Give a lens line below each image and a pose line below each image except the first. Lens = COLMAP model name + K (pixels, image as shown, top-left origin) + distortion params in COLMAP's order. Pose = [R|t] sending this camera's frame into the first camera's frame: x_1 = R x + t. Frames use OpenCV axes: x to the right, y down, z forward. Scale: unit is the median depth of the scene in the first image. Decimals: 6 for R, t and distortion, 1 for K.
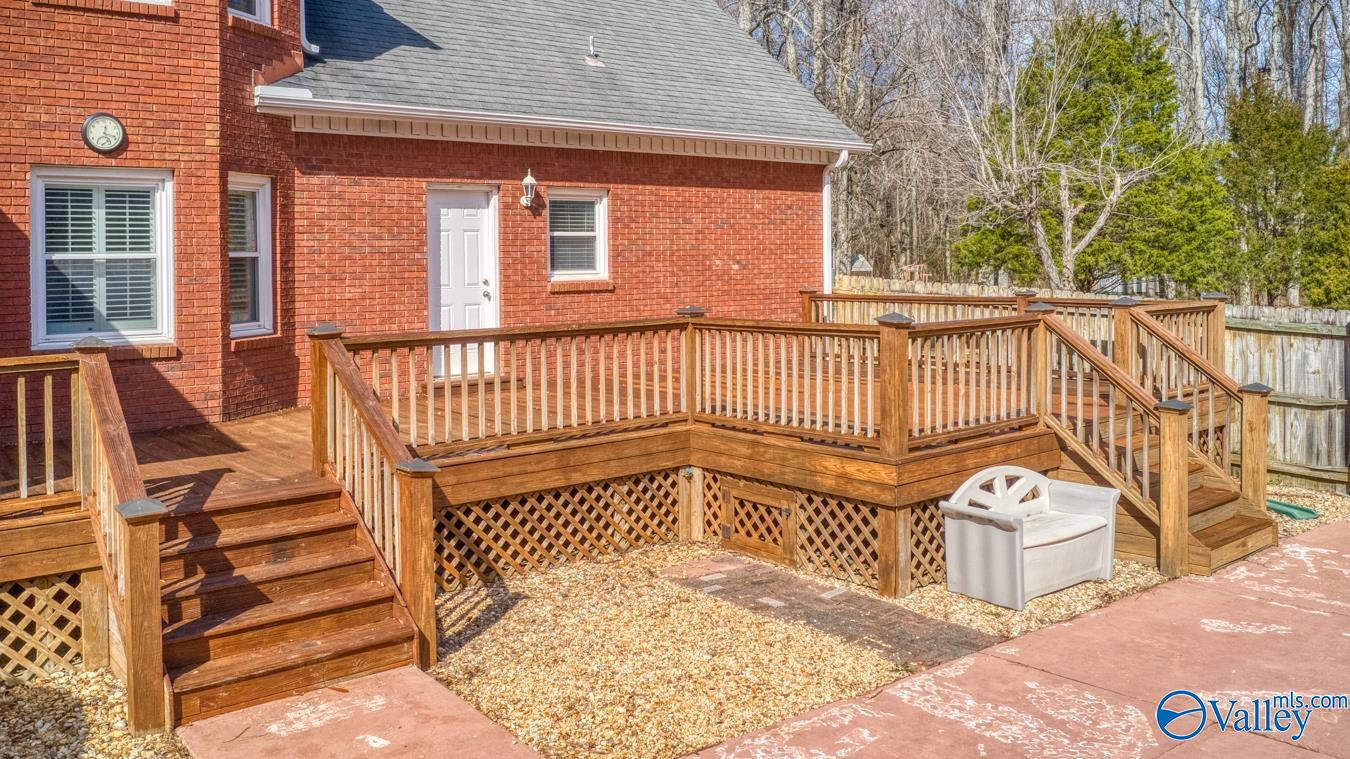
lens RADIAL K [[1065.0, 0, 676.2], [0, 1065.0, 404.3], [0, 0, 1]] dist [-0.011049, -0.007959]
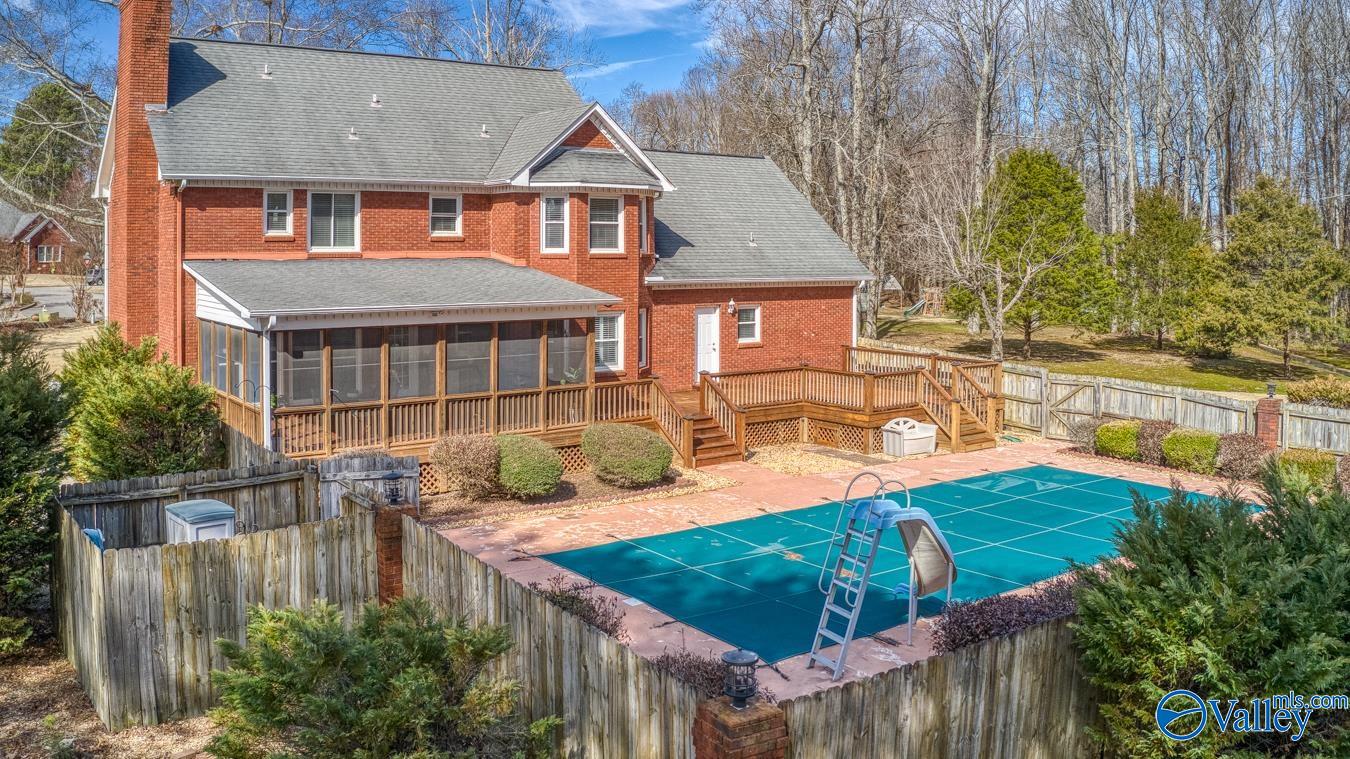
lens RADIAL K [[1070.4, 0, 675.0], [0, 1070.4, 379.5], [0, 0, 1]] dist [-0.154310, 0.007587]
pose [[0.998999, 0.026051, -0.036367, -0.241822], [-0.026579, 0.999547, -0.014123, 0.005409], [0.035983, 0.015076, 0.999239, -2.011879]]
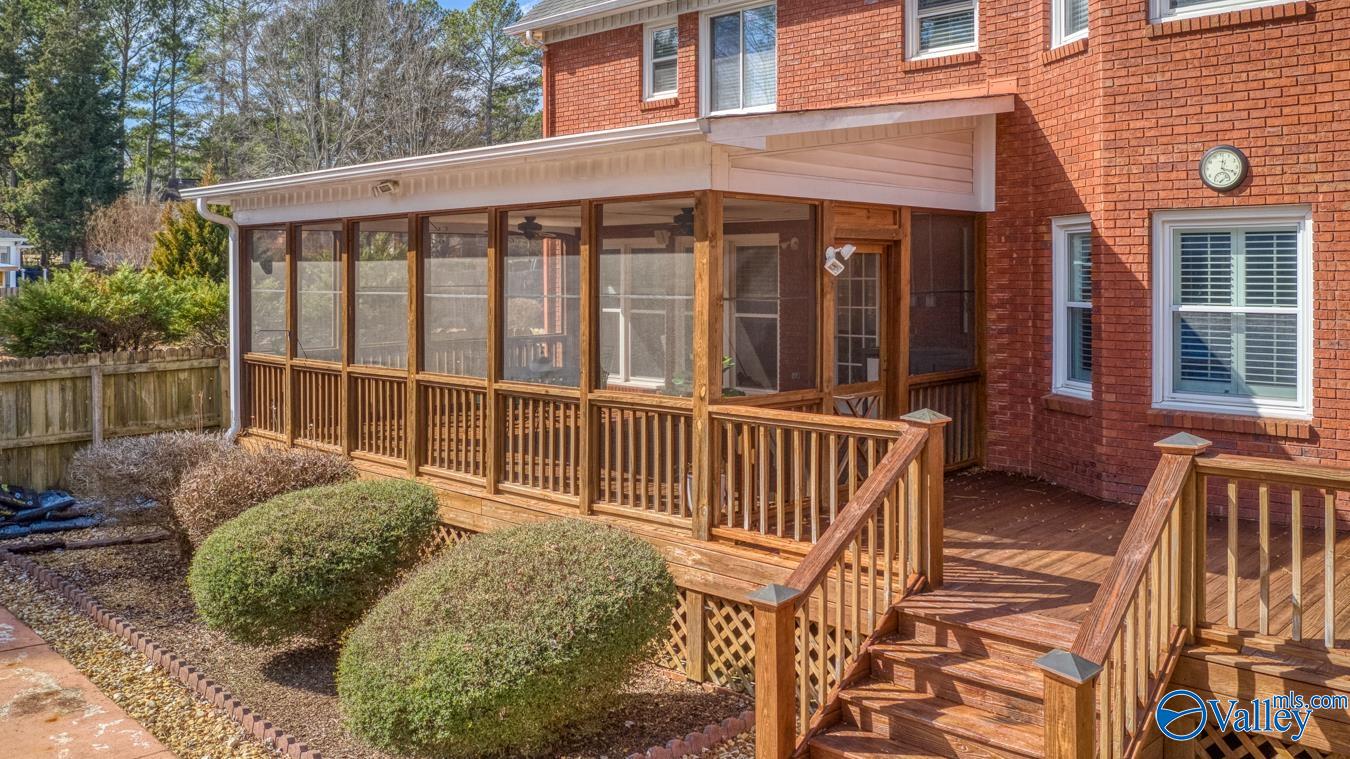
lens RADIAL K [[1124.0, 0, 672.0], [0, 1124.0, 354.6], [0, 0, 1]] dist [-0.035417, -0.002361]
pose [[0.122140, 0.087276, -0.988668, 0.292911], [-0.132672, 0.988622, 0.070882, -0.108314], [0.983606, 0.122511, 0.132330, 0.446974]]
